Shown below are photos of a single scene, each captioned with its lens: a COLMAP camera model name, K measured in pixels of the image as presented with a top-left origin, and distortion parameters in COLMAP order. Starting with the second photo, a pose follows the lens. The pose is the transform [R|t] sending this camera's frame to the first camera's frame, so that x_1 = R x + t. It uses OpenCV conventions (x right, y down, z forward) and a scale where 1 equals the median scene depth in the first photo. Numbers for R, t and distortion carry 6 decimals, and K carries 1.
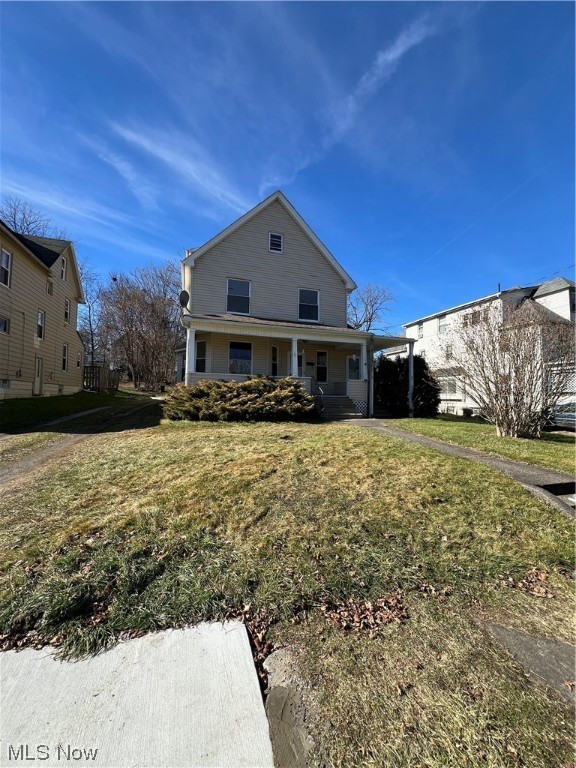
lens RADIAL K [[308.1, 0, 288.0], [0, 308.1, 384.0], [0, 0, 1]] dist [-0.001093, -0.000015]
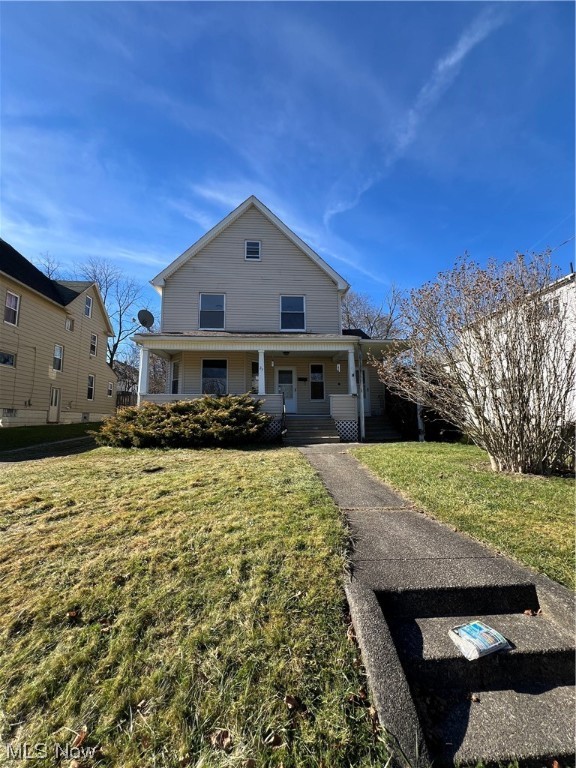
lens RADIAL K [[308.1, 0, 288.0], [0, 308.1, 384.0], [0, 0, 1]] dist [-0.001093, -0.000015]
pose [[0.968683, -0.053739, -0.242414, 0.243876], [0.035782, 0.996320, -0.077884, 0.014454], [0.245708, 0.066771, 0.967042, 0.148504]]
